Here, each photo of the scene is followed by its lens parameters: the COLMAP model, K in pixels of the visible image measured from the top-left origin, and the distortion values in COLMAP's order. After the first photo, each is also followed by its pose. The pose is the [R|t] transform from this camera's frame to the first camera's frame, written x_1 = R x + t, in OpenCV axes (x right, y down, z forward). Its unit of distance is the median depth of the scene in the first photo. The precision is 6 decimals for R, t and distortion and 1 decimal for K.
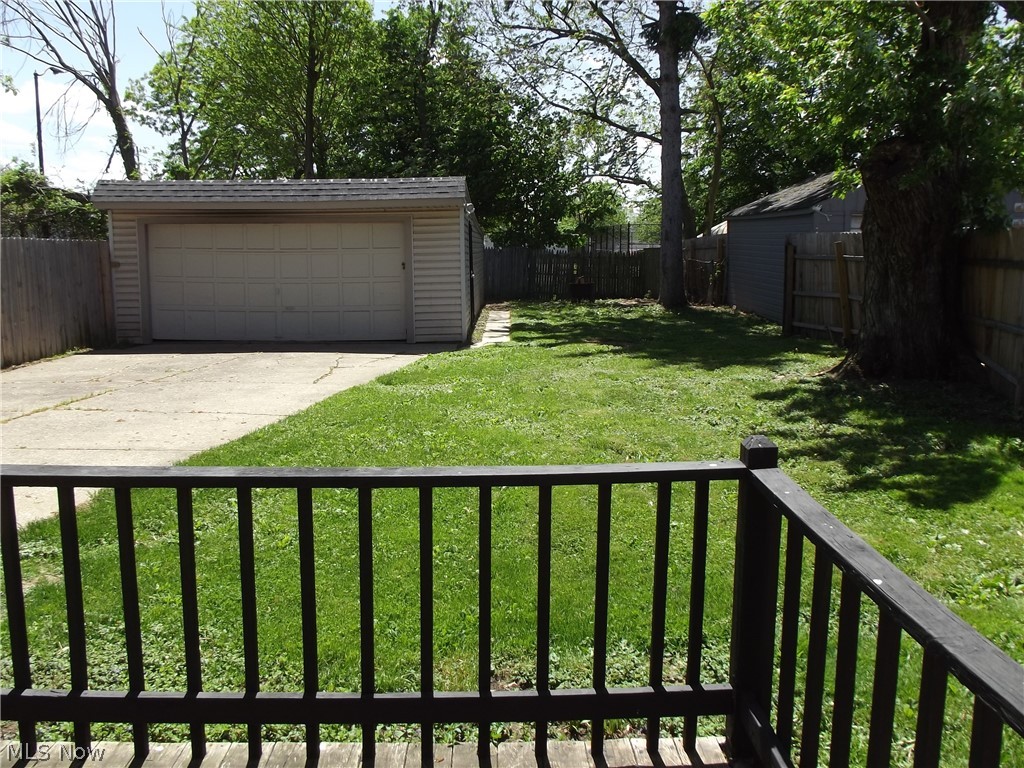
lens RADIAL K [[867.1, 0, 512.0], [0, 867.1, 384.0], [0, 0, 1]] dist [-0.024216, 0.003558]
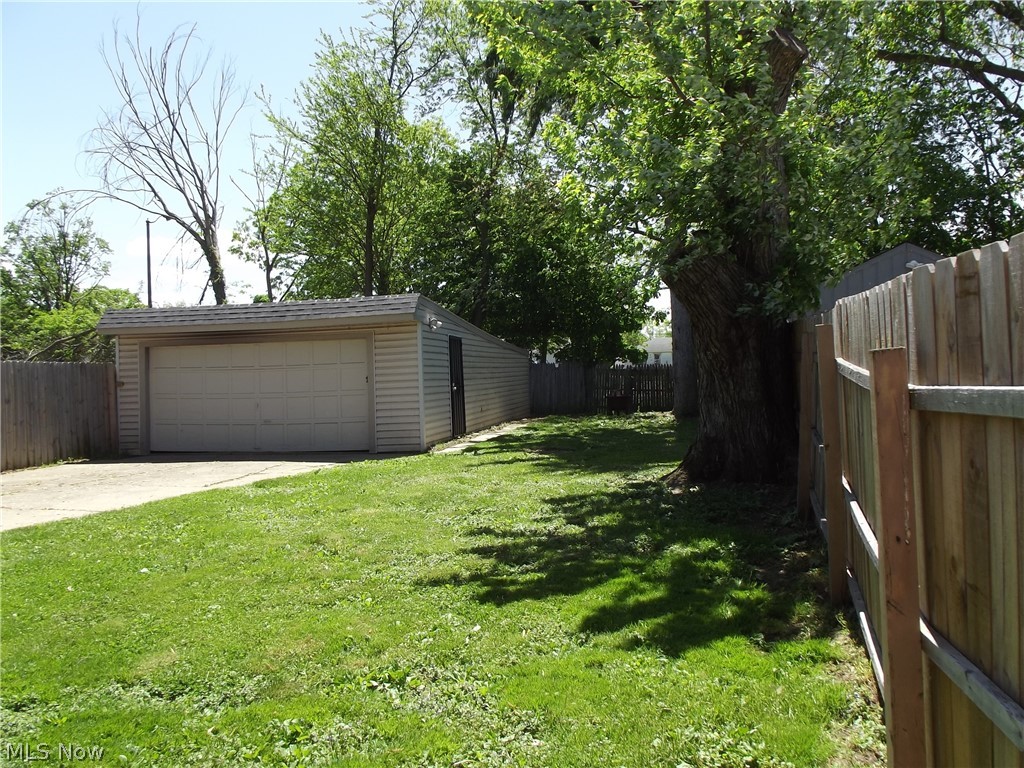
lens RADIAL K [[858.9, 0, 510.5], [0, 858.9, 421.5], [0, 0, 1]] dist [-0.033950, 0.003191]
pose [[0.982404, -0.013199, -0.186303, 0.239128], [-0.004320, 0.995627, -0.093316, 0.010166], [0.186721, 0.092479, 0.978051, 0.023120]]
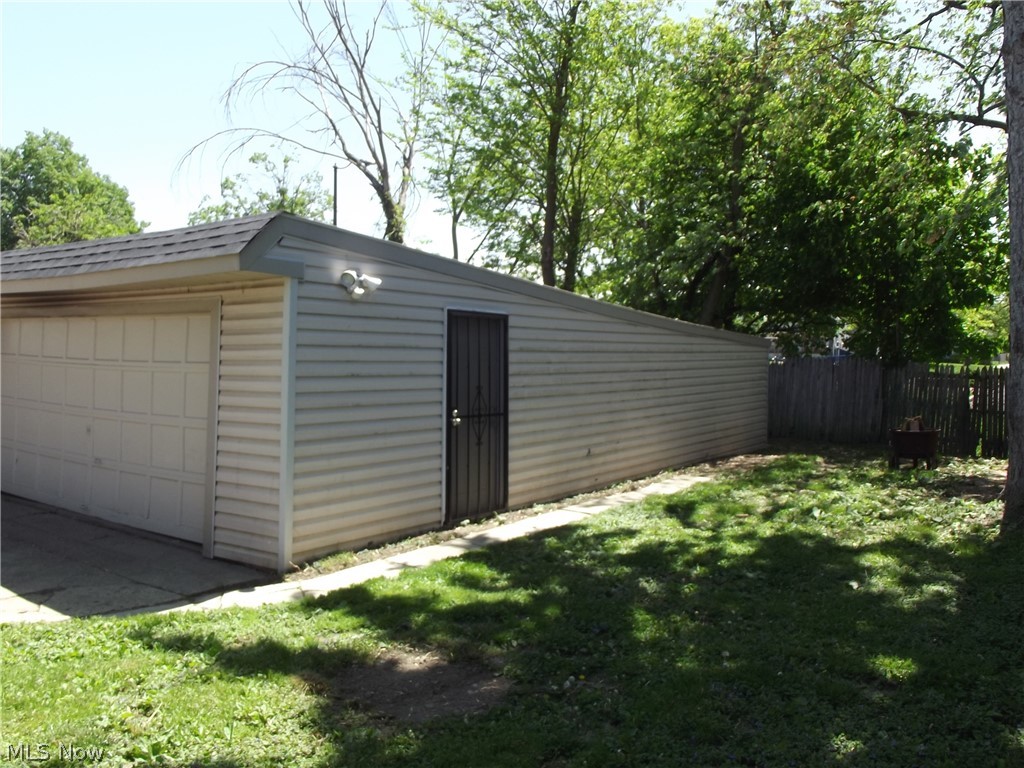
lens RADIAL K [[867.1, 0, 512.0], [0, 867.1, 384.0], [0, 0, 1]] dist [-0.024216, 0.003558]
pose [[0.816666, 0.031562, -0.576247, 0.302378], [-0.098555, 0.991463, -0.085369, -0.125526], [0.568633, 0.126509, 0.812805, 0.723865]]
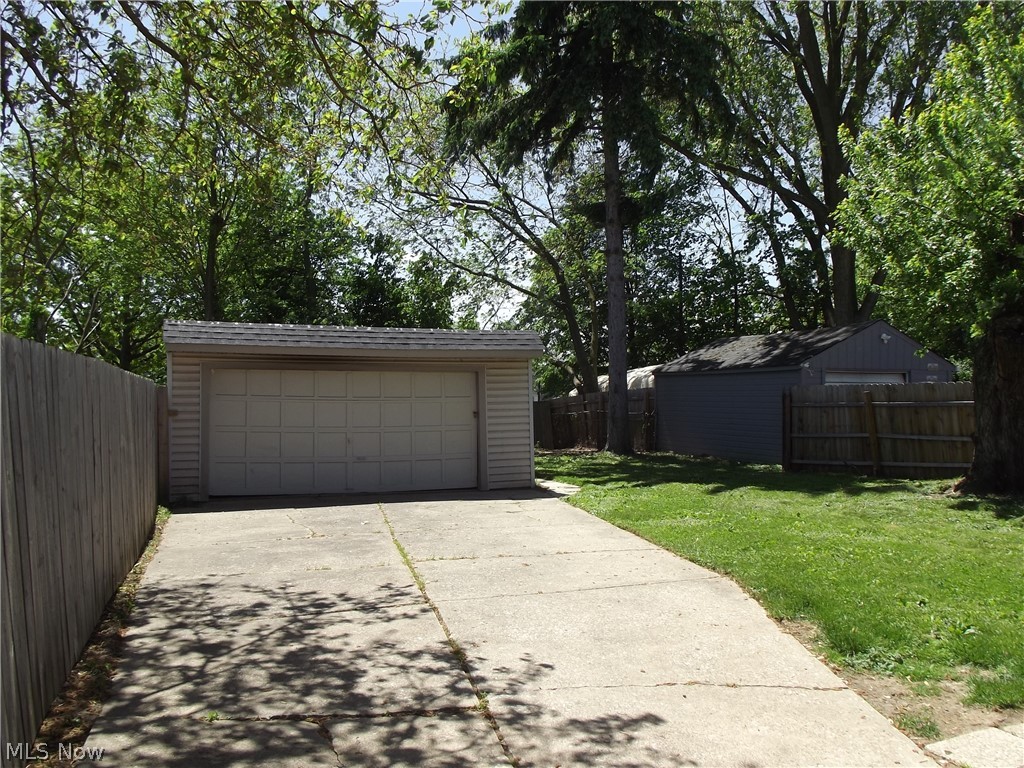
lens RADIAL K [[867.1, 0, 512.0], [0, 867.1, 384.0], [0, 0, 1]] dist [-0.024216, 0.003558]
pose [[0.923605, 0.011110, 0.383185, -0.479501], [0.059538, 0.983294, -0.172014, 0.006580], [-0.378694, 0.181687, 0.907513, 0.052643]]
